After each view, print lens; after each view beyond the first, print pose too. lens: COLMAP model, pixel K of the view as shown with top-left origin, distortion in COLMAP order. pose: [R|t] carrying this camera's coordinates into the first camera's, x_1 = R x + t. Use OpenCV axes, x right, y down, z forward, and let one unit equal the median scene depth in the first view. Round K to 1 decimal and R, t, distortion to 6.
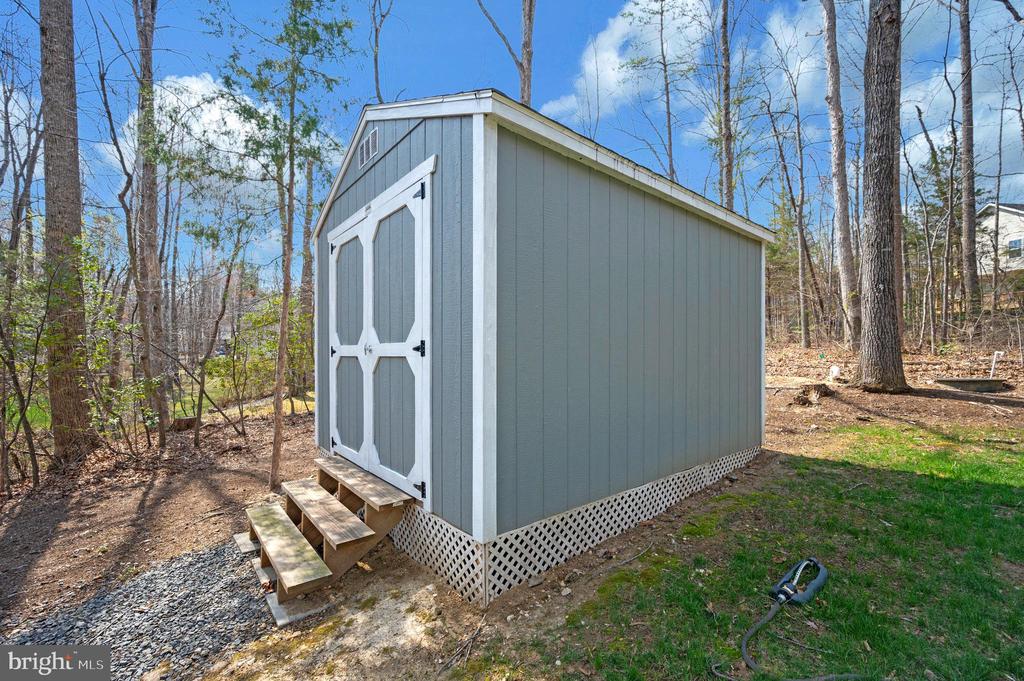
lens RADIAL K [[448.4, 0, 506.4], [0, 448.4, 358.1], [0, 0, 1]] dist [0.012087, 0.000173]
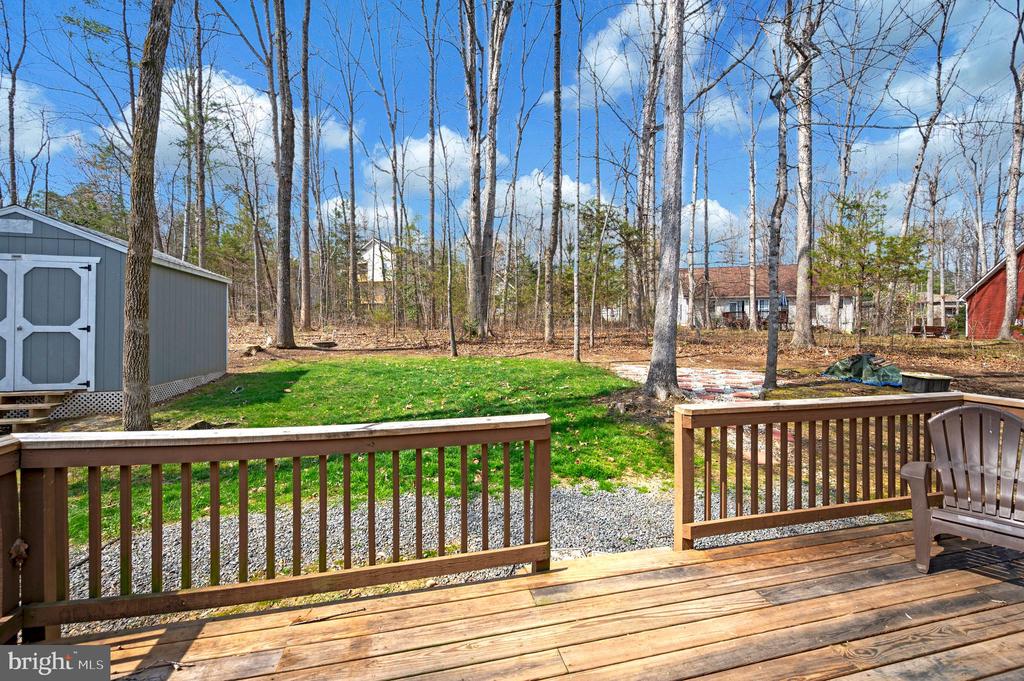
lens RADIAL K [[397.7, 0, 510.3], [0, 397.7, 326.4], [0, 0, 1]] dist [-0.014272, 0.000428]
pose [[0.417877, 0.012160, 0.908422, -0.513631], [0.003955, 0.999877, -0.015203, 0.003269], [-0.908495, 0.009946, 0.417777, -0.901988]]
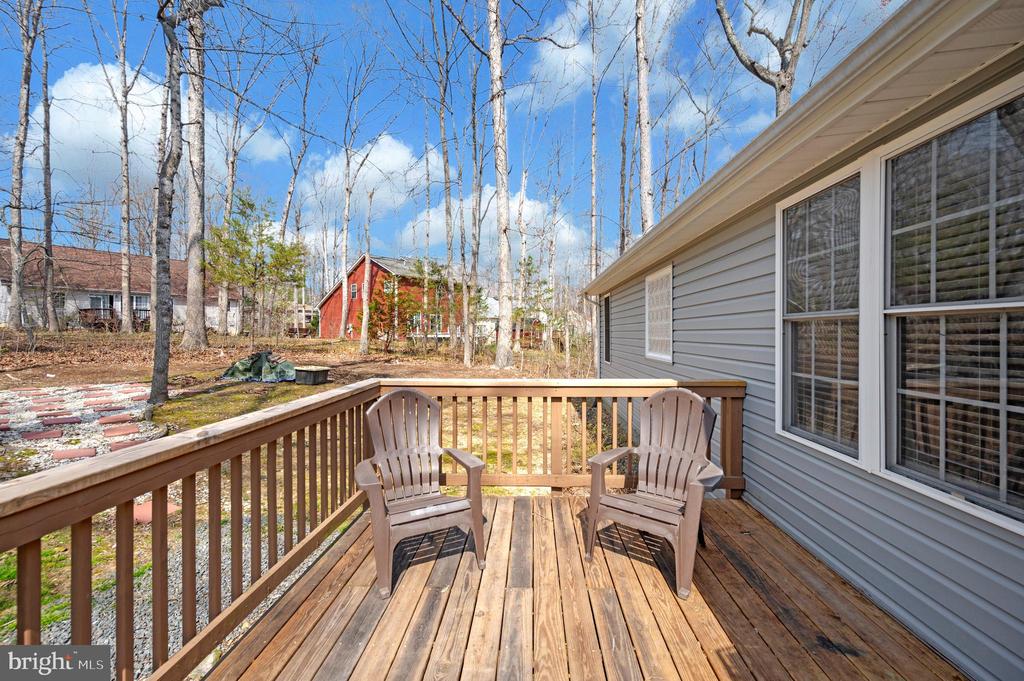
lens RADIAL K [[414.0, 0, 497.1], [0, 414.0, 336.0], [0, 0, 1]] dist [0.010364, -0.000079]
pose [[-0.749328, 0.001115, 0.662198, -0.333826], [0.010238, 0.999899, 0.009902, 0.019698], [-0.662120, 0.014200, -0.749263, -0.912868]]
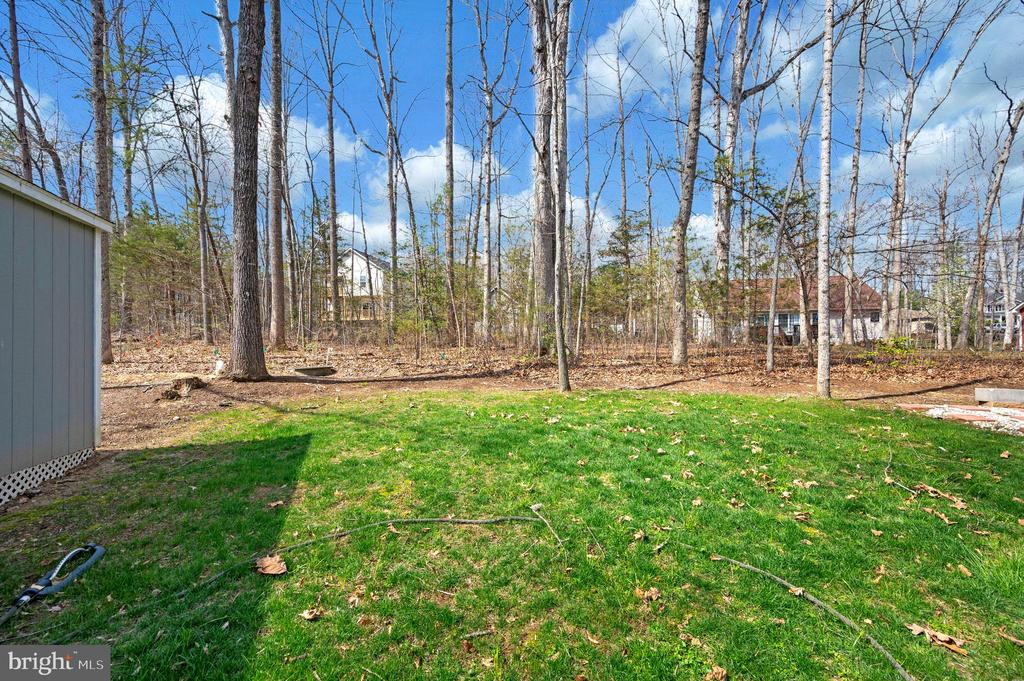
lens RADIAL K [[411.9, 0, 542.4], [0, 411.9, 344.1], [0, 0, 1]] dist [-0.000526, 0.000268]
pose [[0.317387, 0.012247, 0.948217, 0.041814], [0.011922, 0.999786, -0.016903, 0.005631], [-0.948221, 0.016670, 0.317173, -0.112102]]
